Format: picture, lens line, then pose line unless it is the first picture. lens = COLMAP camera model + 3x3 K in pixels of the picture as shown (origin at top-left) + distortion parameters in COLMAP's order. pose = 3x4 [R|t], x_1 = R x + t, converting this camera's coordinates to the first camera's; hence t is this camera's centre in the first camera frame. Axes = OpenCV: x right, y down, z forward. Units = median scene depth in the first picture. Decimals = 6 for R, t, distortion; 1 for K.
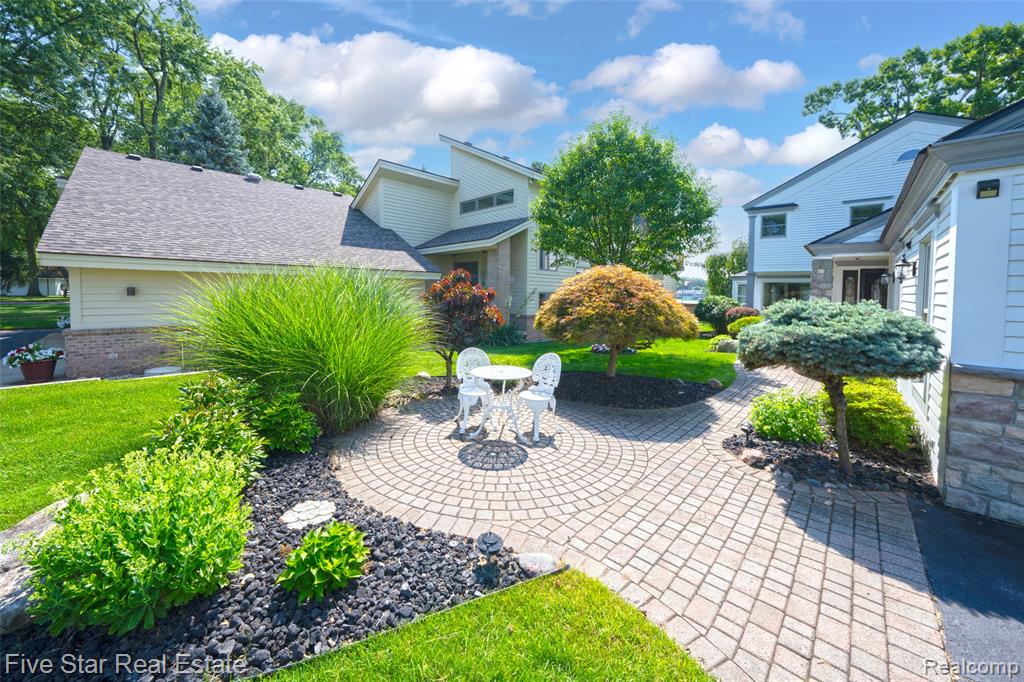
lens RADIAL K [[369.6, 0, 504.3], [0, 369.6, 299.3], [0, 0, 1]] dist [-0.045033, 0.011301]
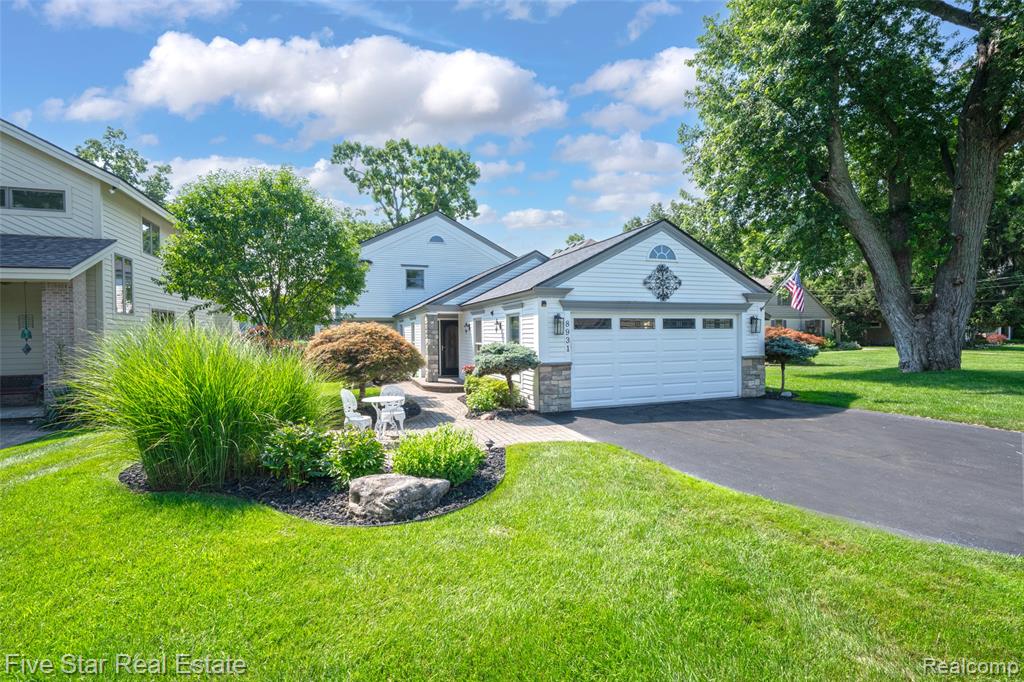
lens RADIAL K [[461.0, 0, 503.1], [0, 461.0, 344.9], [0, 0, 1]] dist [0.002585, 0.001391]
pose [[0.446275, -0.045058, 0.893761, -0.349757], [0.041231, 0.998706, 0.029761, -0.014024], [-0.893945, 0.023570, 0.447556, -0.066335]]
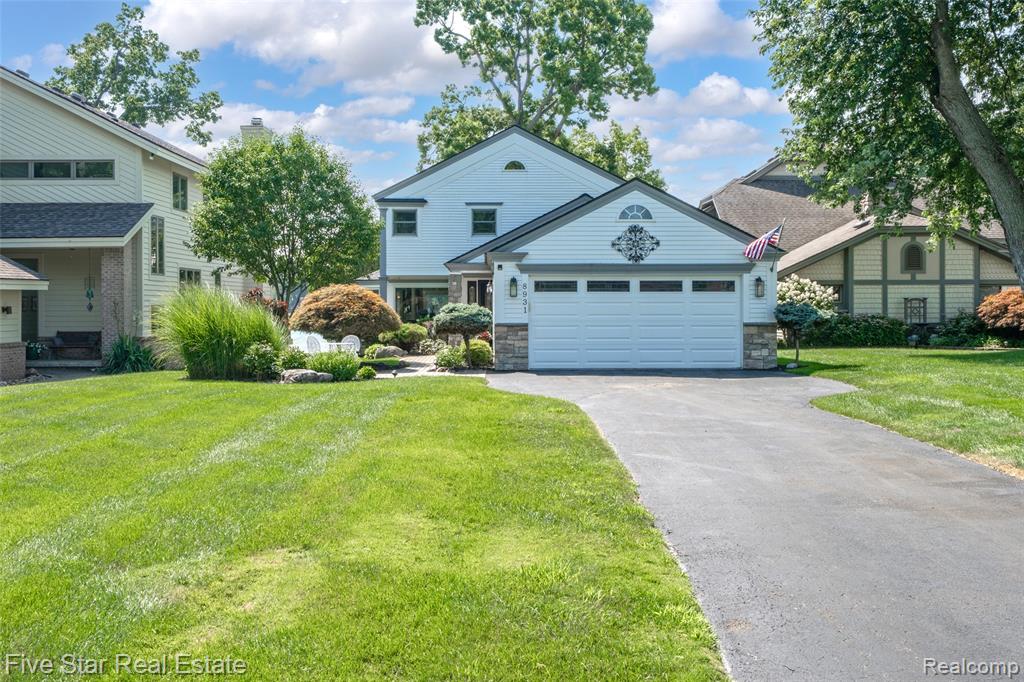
lens RADIAL K [[978.1, 0, 512.0], [0, 978.1, 341.0], [0, 0, 1]] dist [0.008596, -0.017822]
pose [[0.696710, -0.048245, 0.715729, -0.742959], [0.033902, 0.998835, 0.034327, 0.007999], [-0.716552, 0.000349, 0.697534, -0.792987]]
